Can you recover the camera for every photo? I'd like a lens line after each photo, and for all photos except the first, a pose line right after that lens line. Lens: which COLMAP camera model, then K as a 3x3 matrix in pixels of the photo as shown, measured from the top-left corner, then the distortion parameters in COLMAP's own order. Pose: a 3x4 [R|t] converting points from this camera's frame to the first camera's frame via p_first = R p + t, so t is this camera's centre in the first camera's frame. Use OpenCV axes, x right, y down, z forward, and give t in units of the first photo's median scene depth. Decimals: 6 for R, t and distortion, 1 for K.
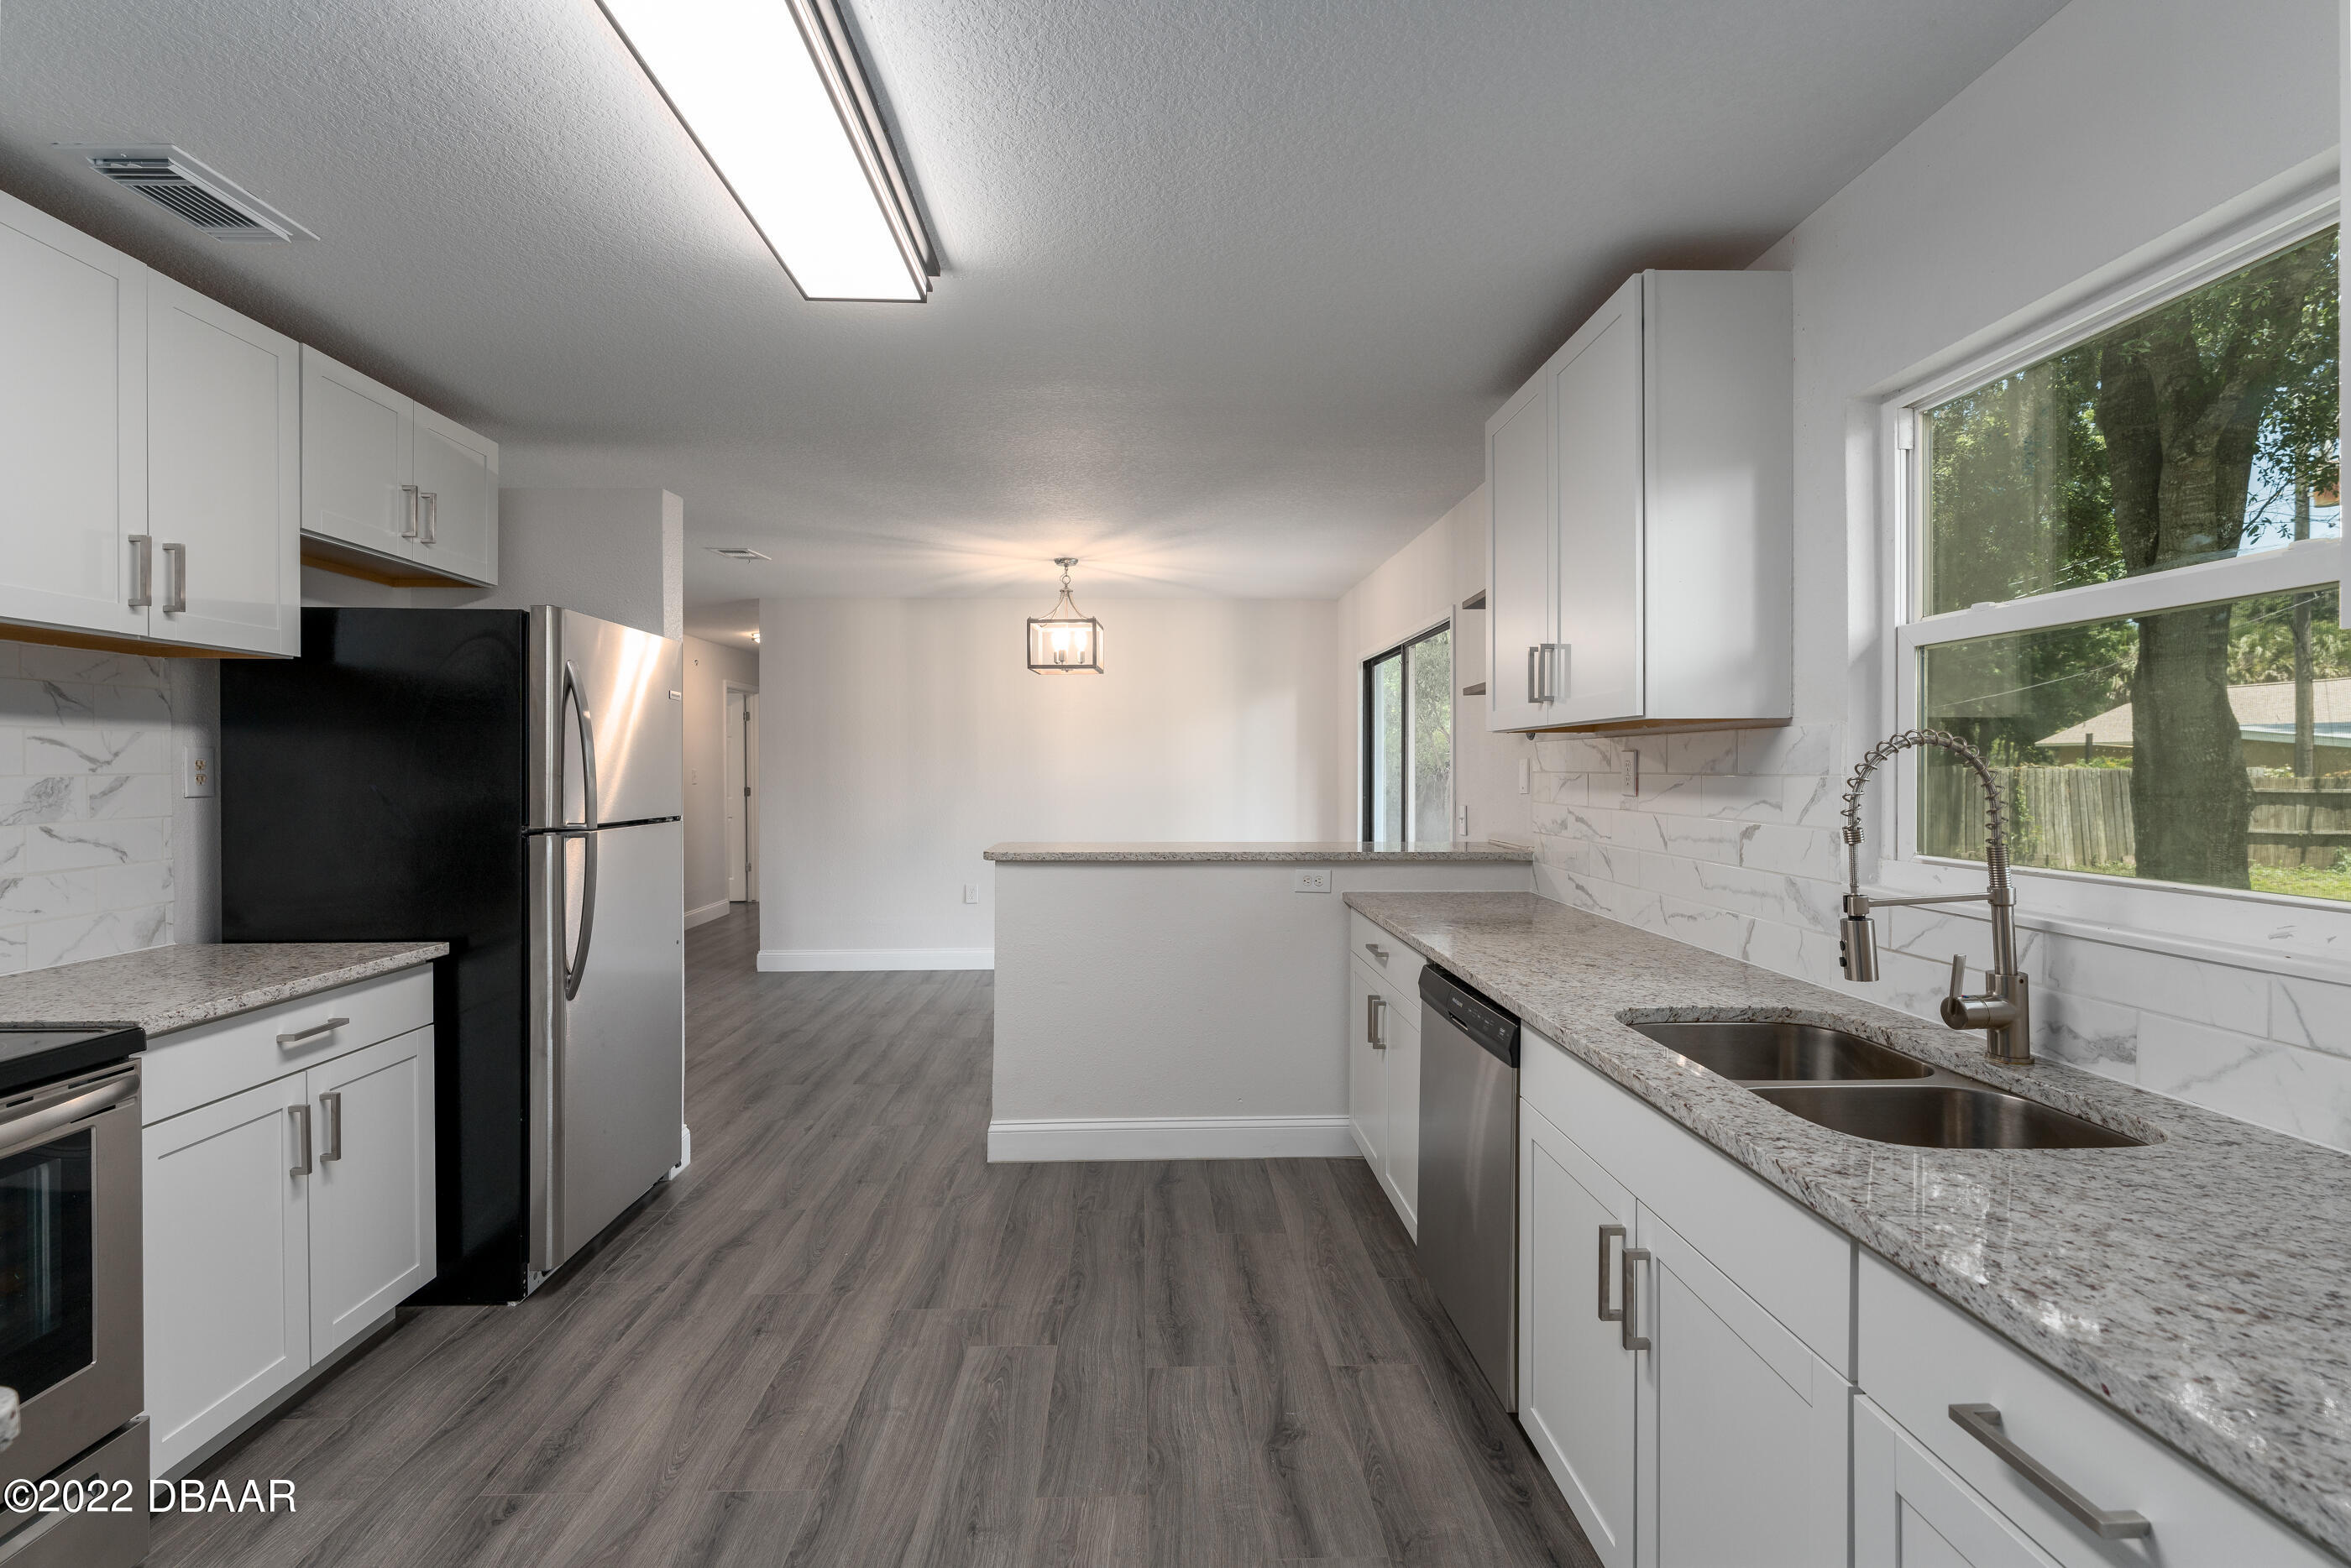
lens RADIAL K [[1048.3, 0, 1176.5], [0, 1048.3, 773.0], [0, 0, 1]] dist [0.016948, 0.000031]
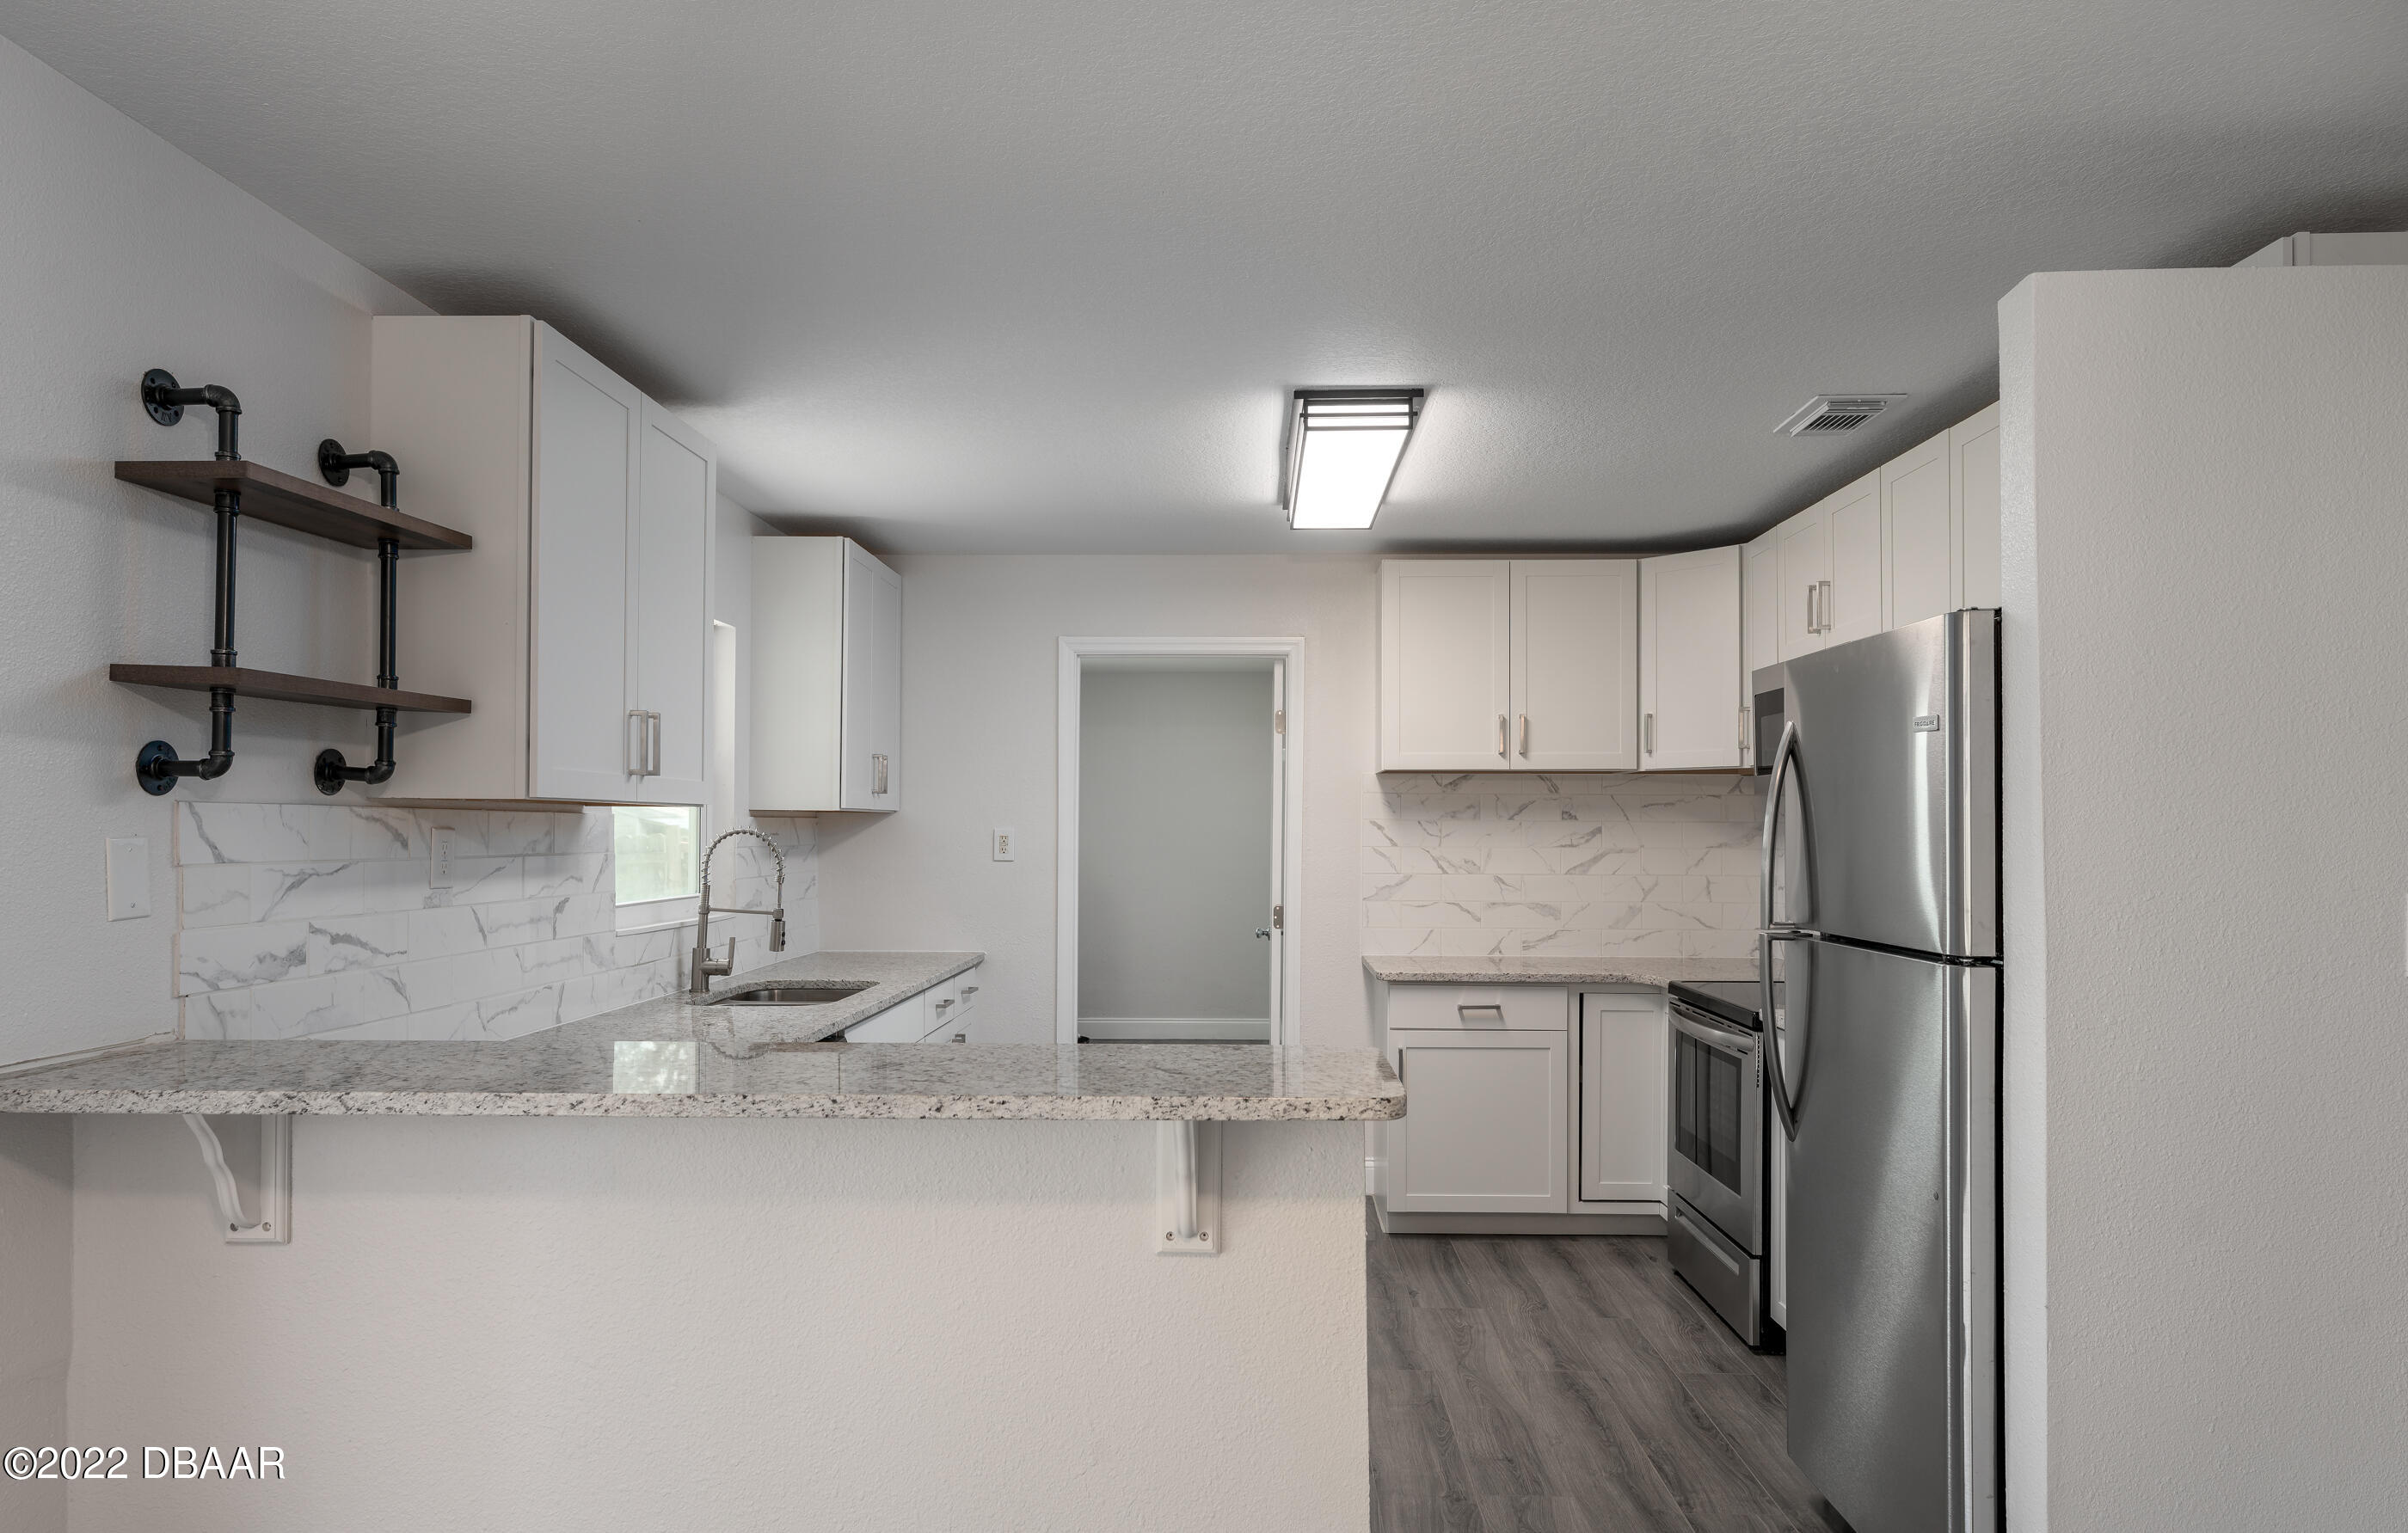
lens RADIAL K [[1471.5, 0, 1224.2], [0, 1471.5, 821.4], [0, 0, 1]] dist [0.001016, -0.001756]
pose [[-0.998601, -0.001505, 0.052860, -0.215009], [-0.001610, 0.999997, -0.001938, -0.028432], [-0.052857, -0.002020, -0.998600, 2.325601]]
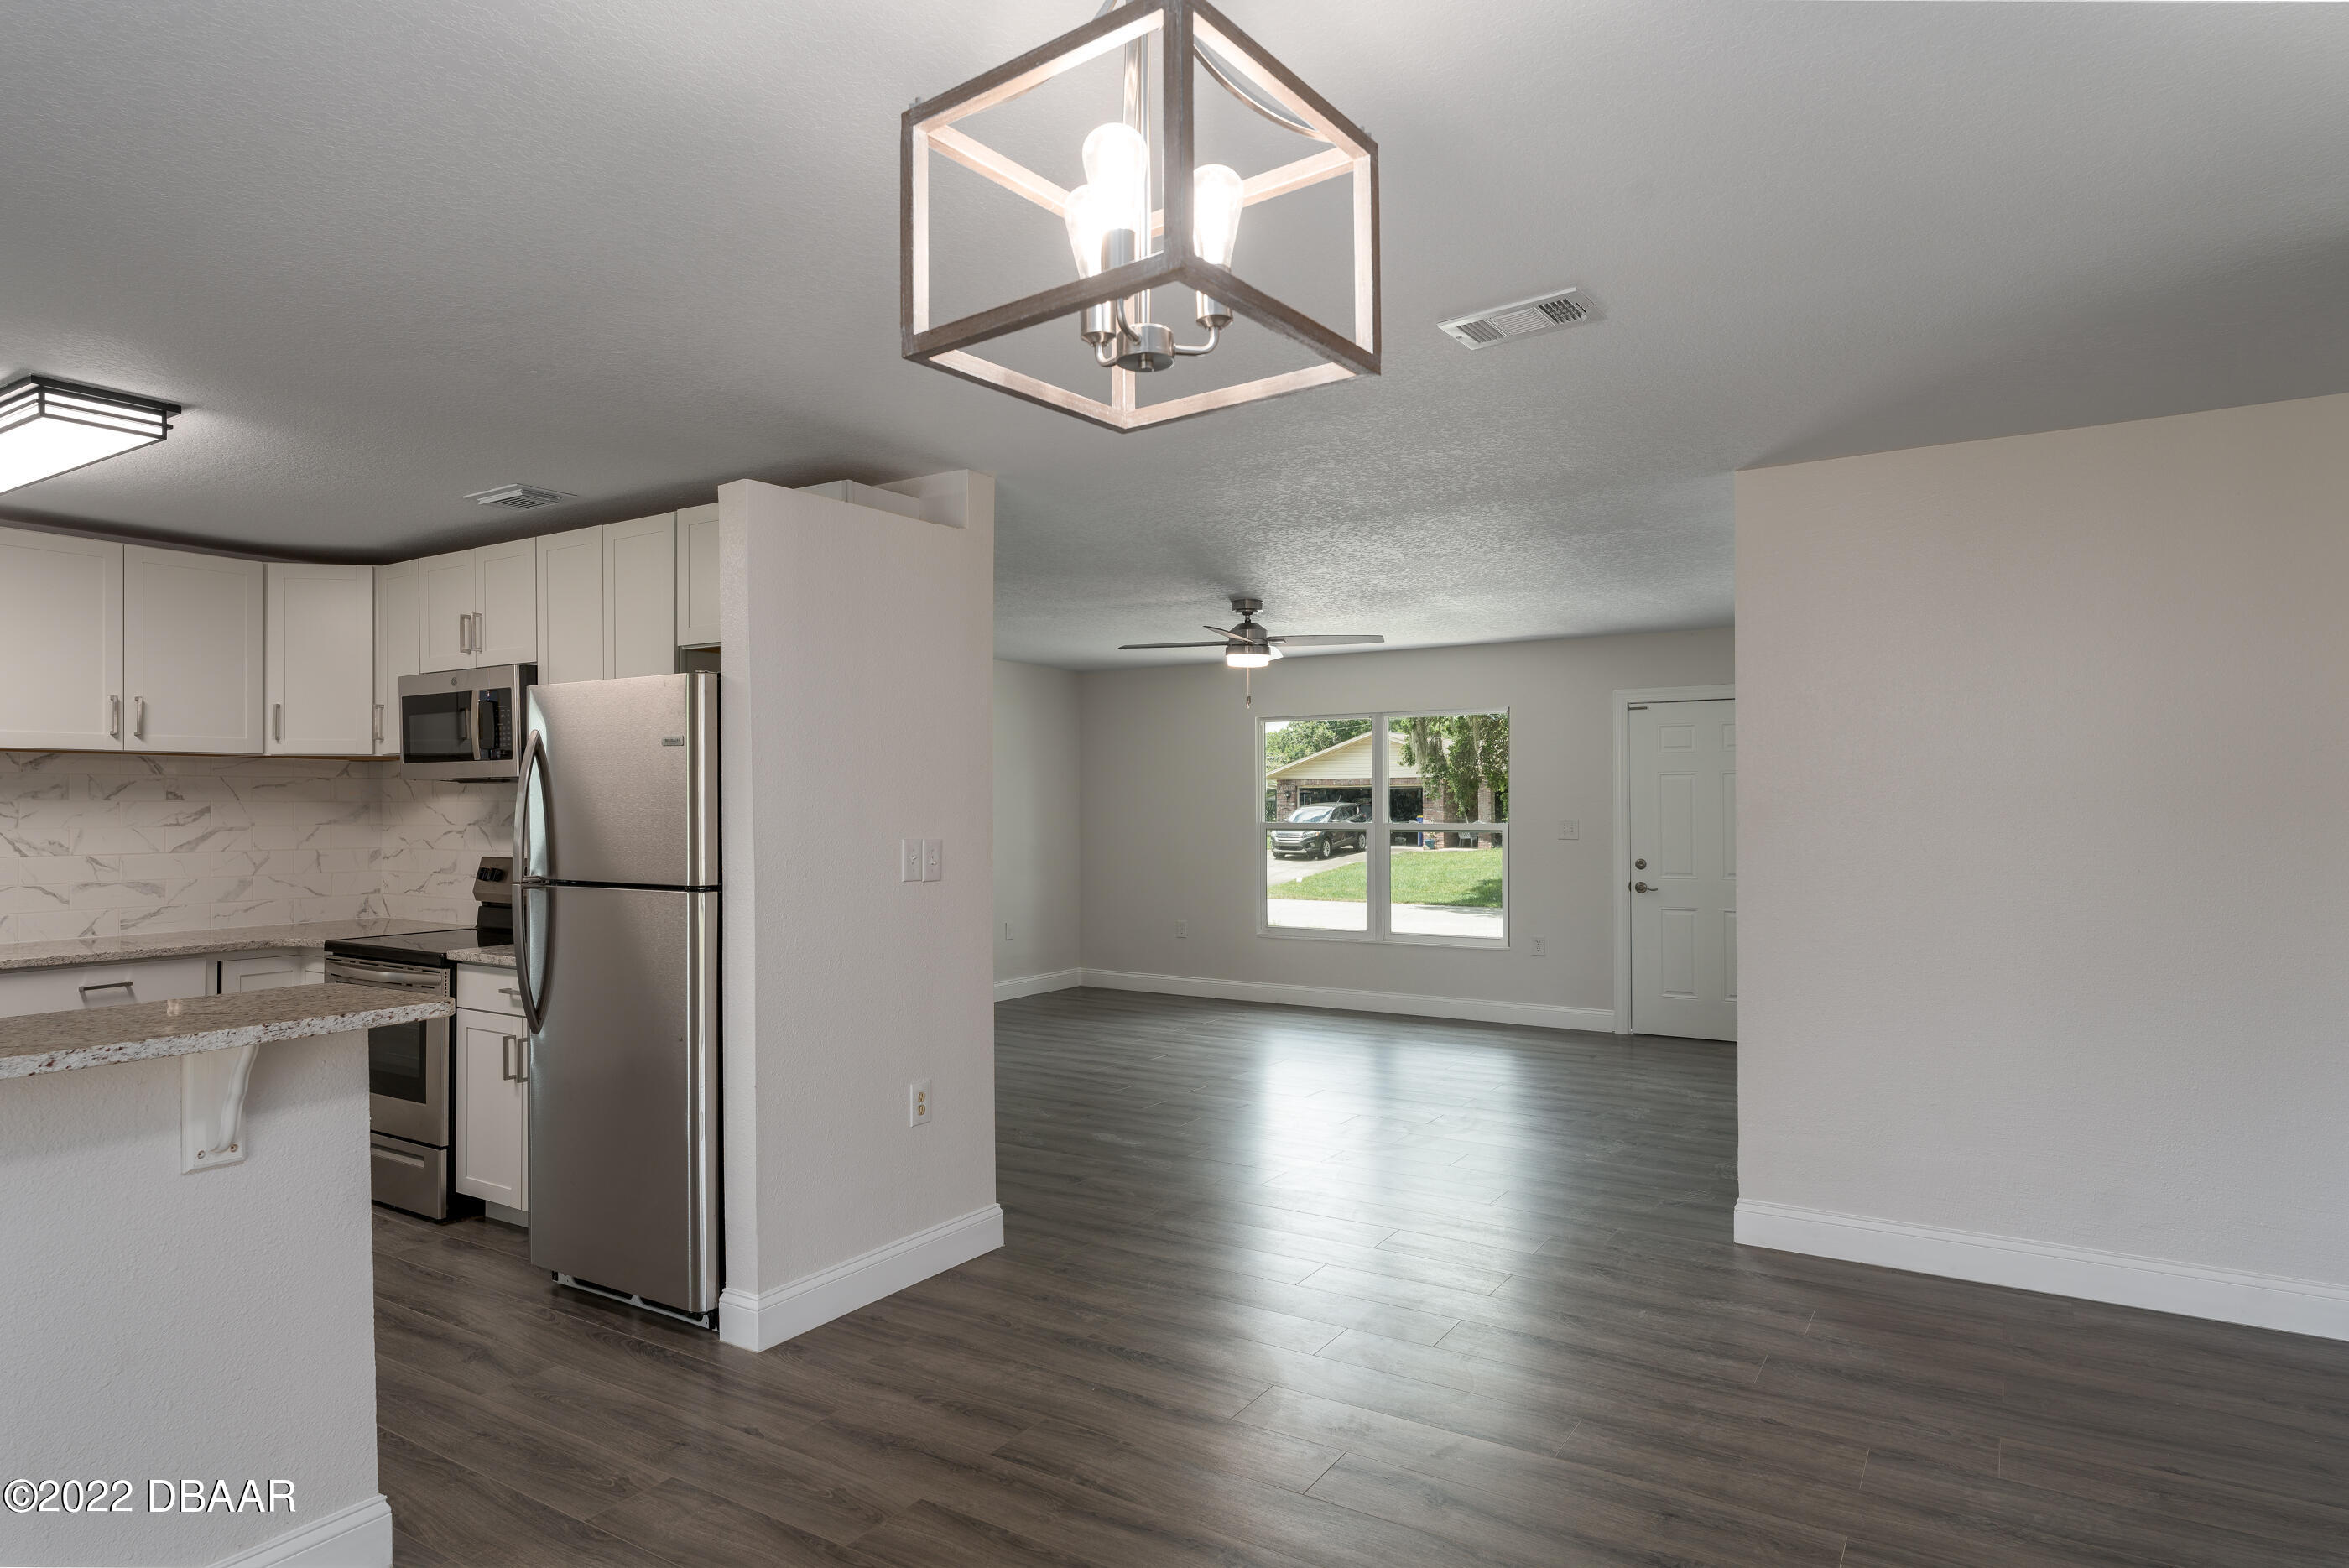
lens RADIAL K [[1318.3, 0, 1160.7], [0, 1318.3, 792.3], [0, 0, 1]] dist [-0.003694, -0.000354]
pose [[-0.566928, -0.004375, -0.823756, 0.214158], [0.001722, 0.999977, -0.006496, -0.031994], [0.823765, -0.005101, -0.566908, 2.525232]]
